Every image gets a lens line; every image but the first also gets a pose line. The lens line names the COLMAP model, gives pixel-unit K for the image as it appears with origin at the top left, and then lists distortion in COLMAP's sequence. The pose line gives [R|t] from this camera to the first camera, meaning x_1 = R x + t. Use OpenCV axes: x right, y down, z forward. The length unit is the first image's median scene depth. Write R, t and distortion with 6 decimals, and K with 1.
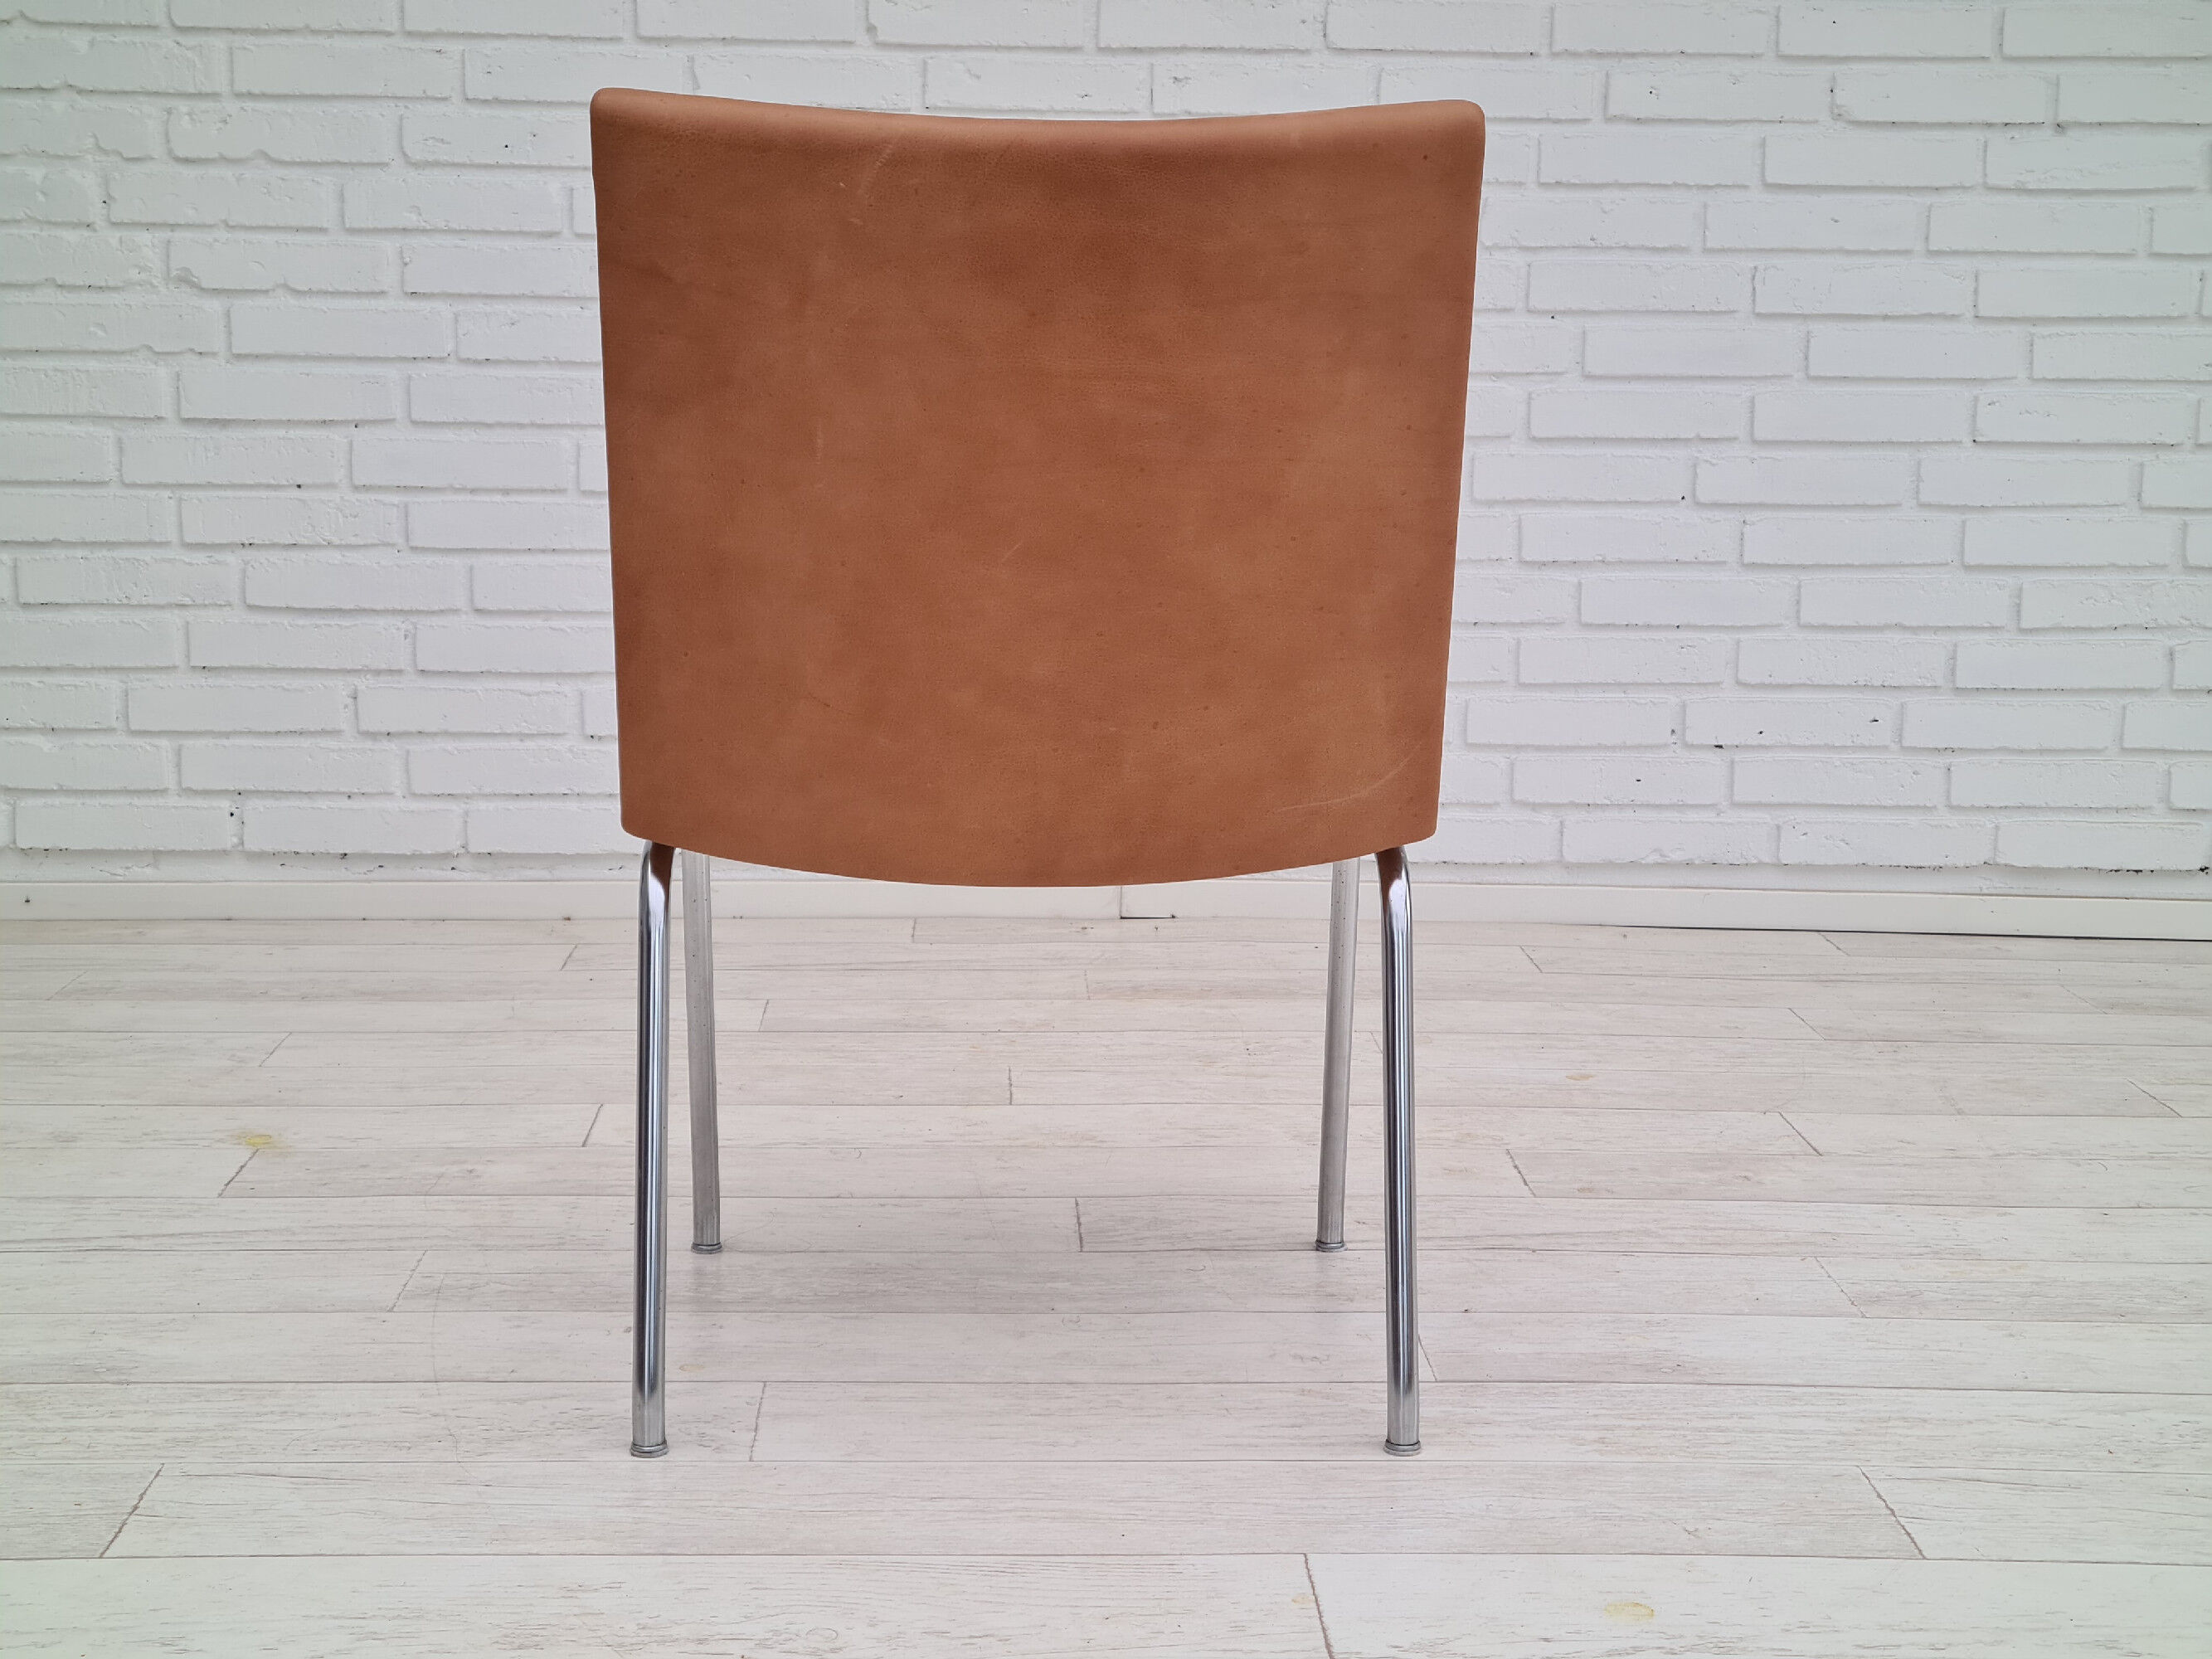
lens RADIAL K [[3133.5, 0, 1110.4], [0, 3133.5, 886.6], [0, 0, 1]] dist [0.113938, -0.251531]
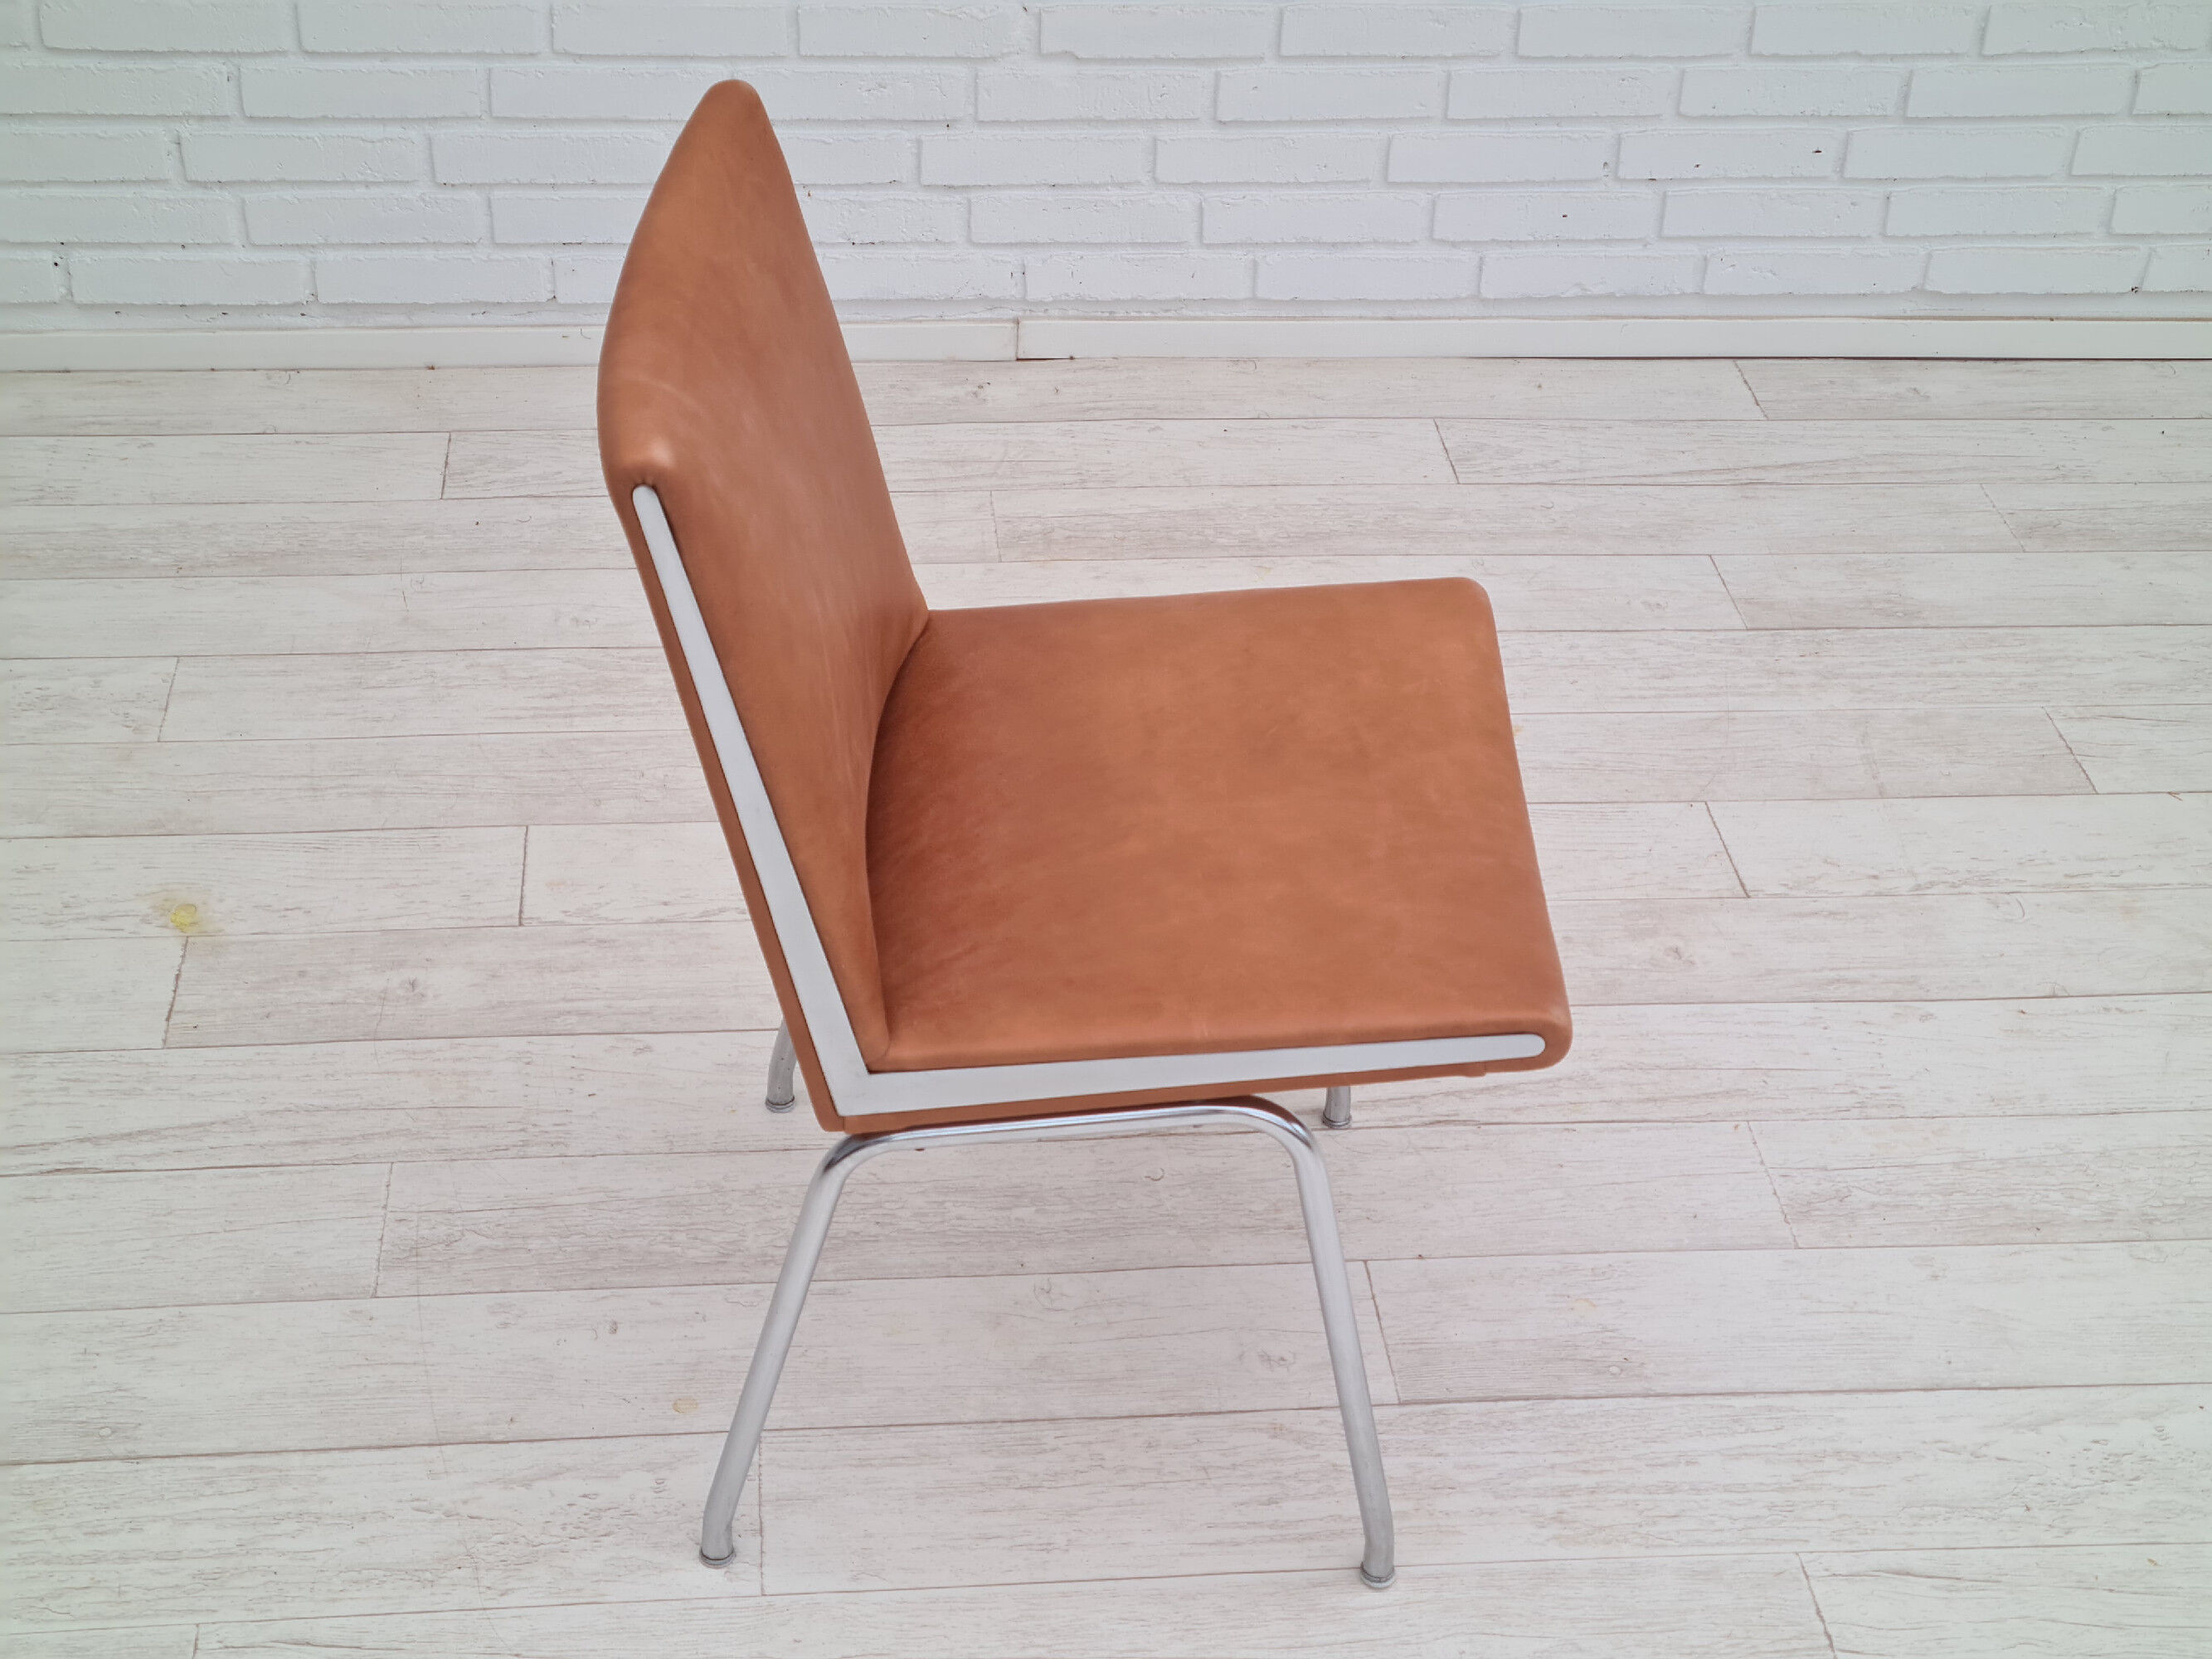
lens RADIAL K [[3128.6, 0, 1087.3], [0, 3128.6, 825.3], [0, 0, 1]] dist [0.095883, -0.107382]
pose [[0.998205, -0.012967, 0.058462, -0.034143], [-0.011755, 0.914853, 0.403616, -0.254329], [-0.058718, -0.403579, 0.913059, 0.073098]]
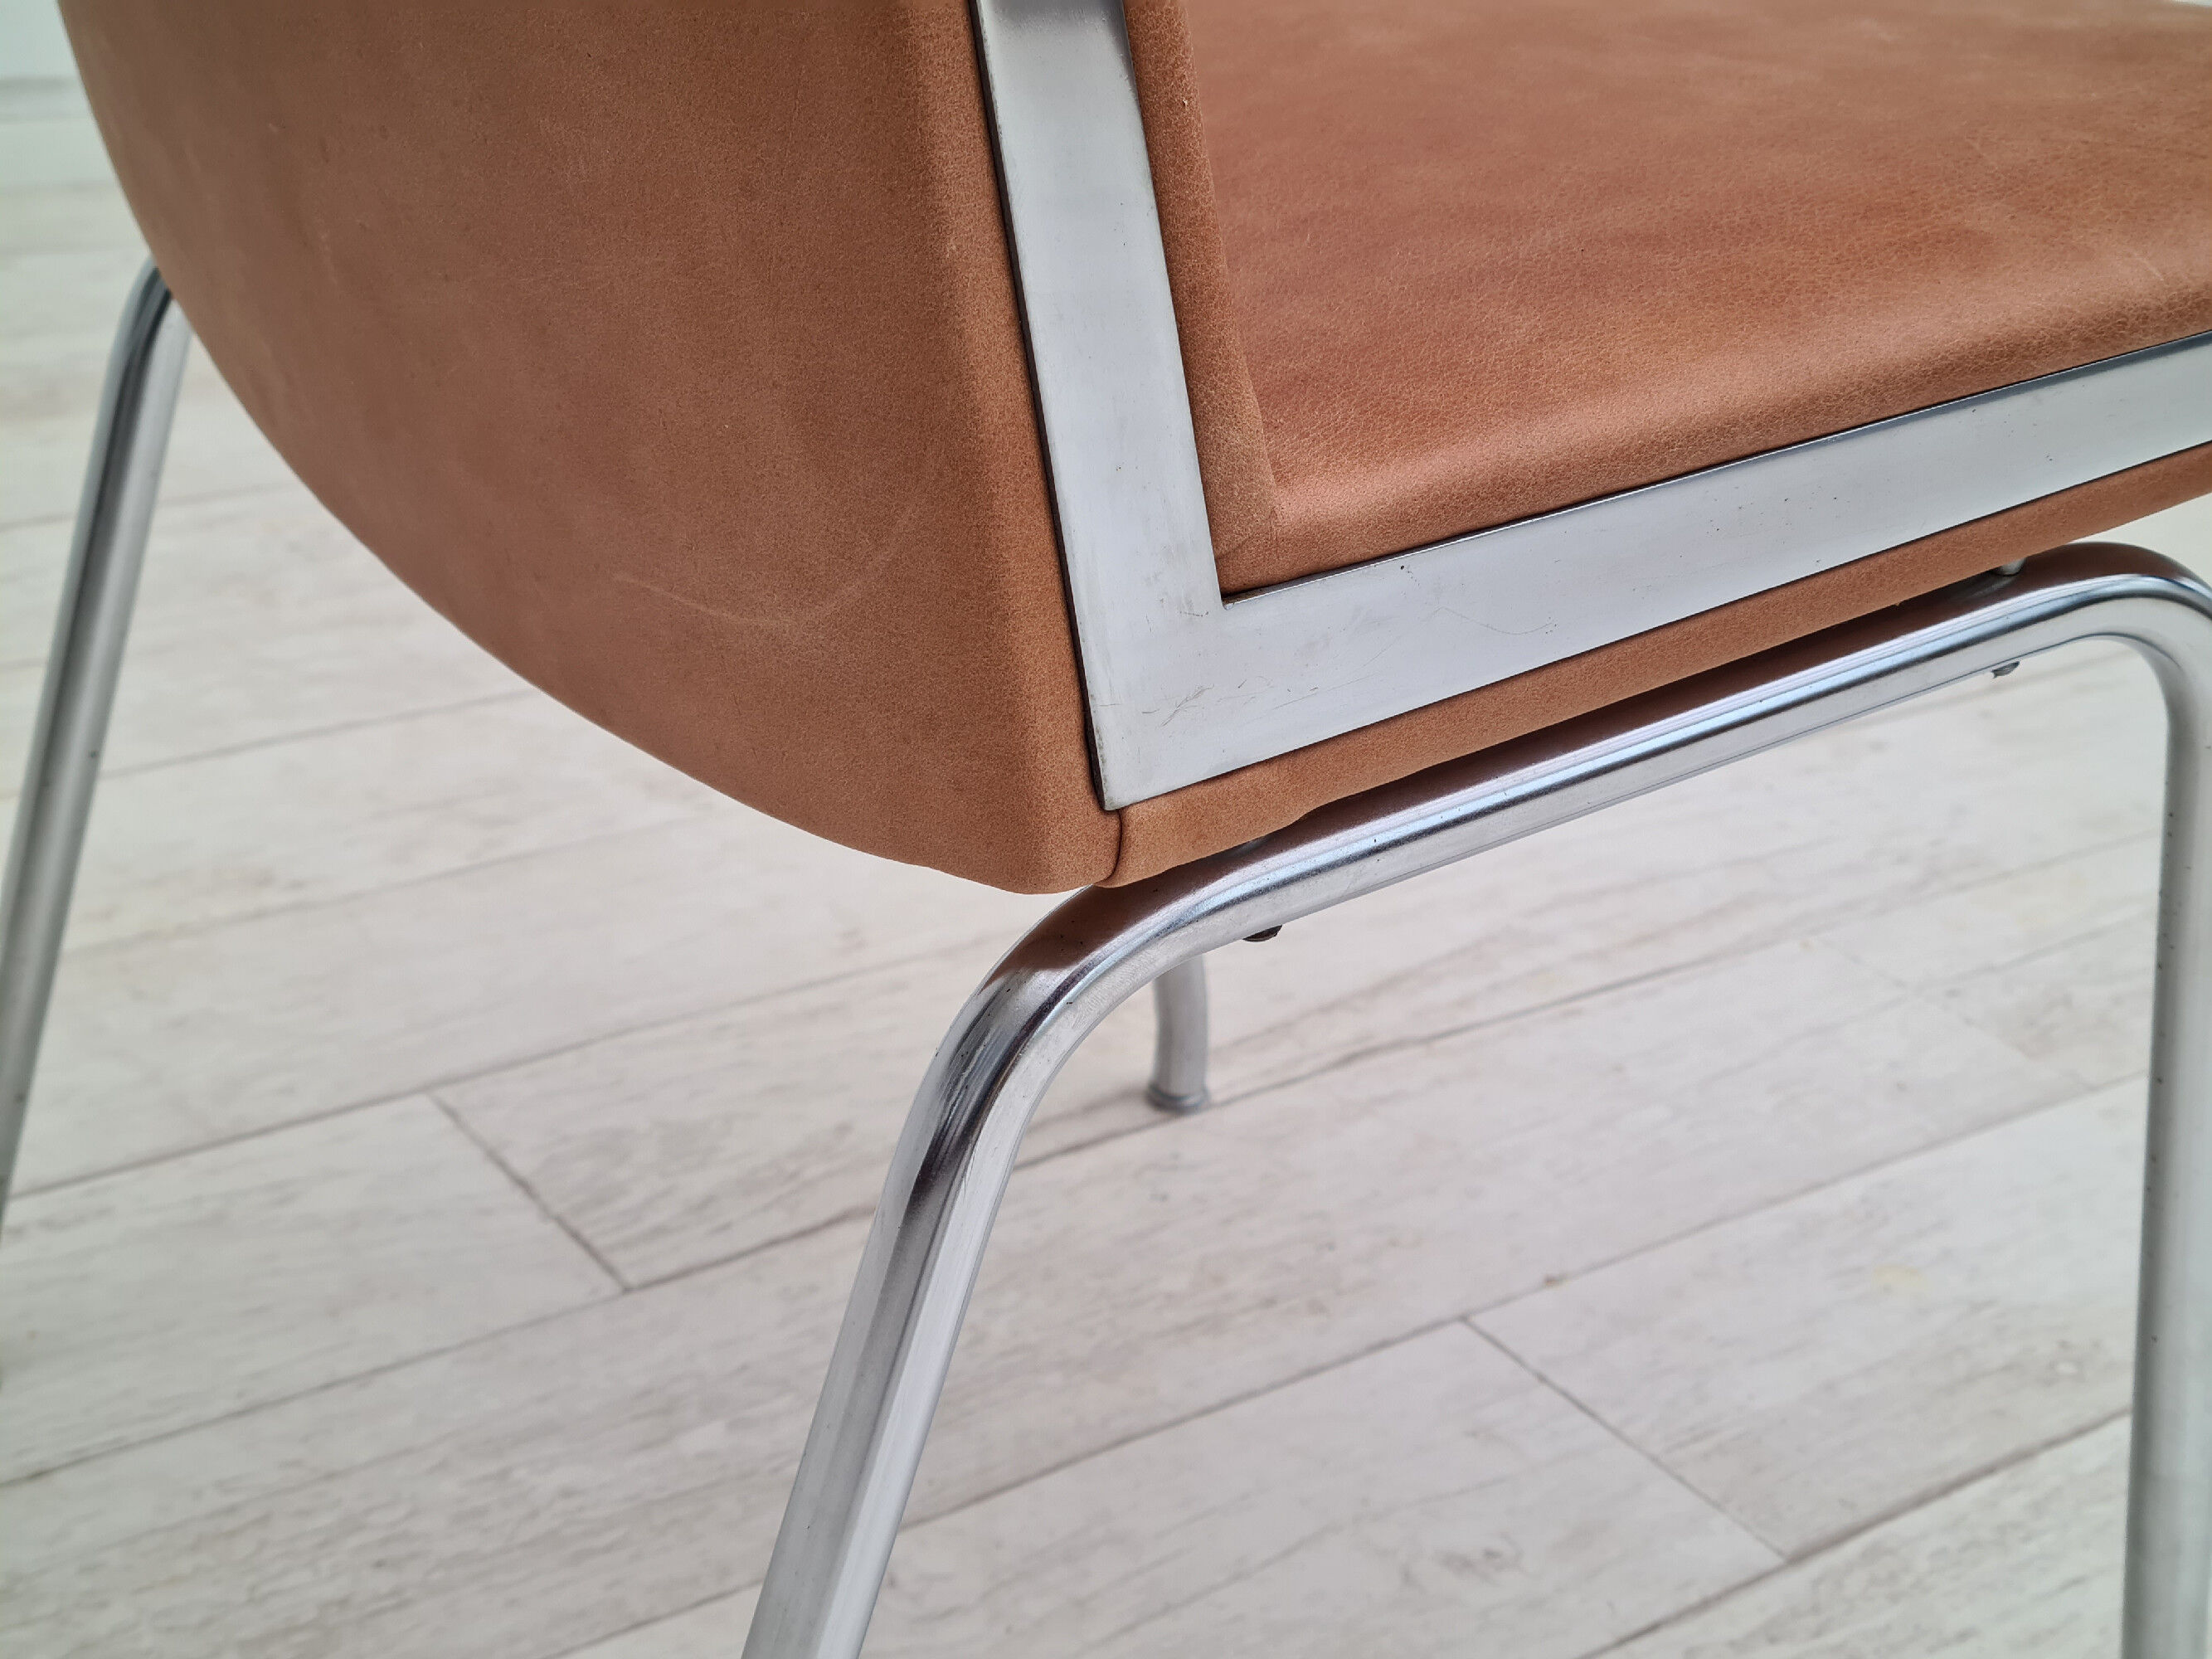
lens RADIAL K [[3317.1, 0, 1095.4], [0, 3317.1, 862.1], [0, 0, 1]] dist [0.054544, -0.043000]
pose [[0.829438, -0.196641, 0.522843, -0.119576], [0.035819, 0.952787, 0.301521, -0.048745], [-0.557449, -0.231365, 0.797321, 0.403112]]
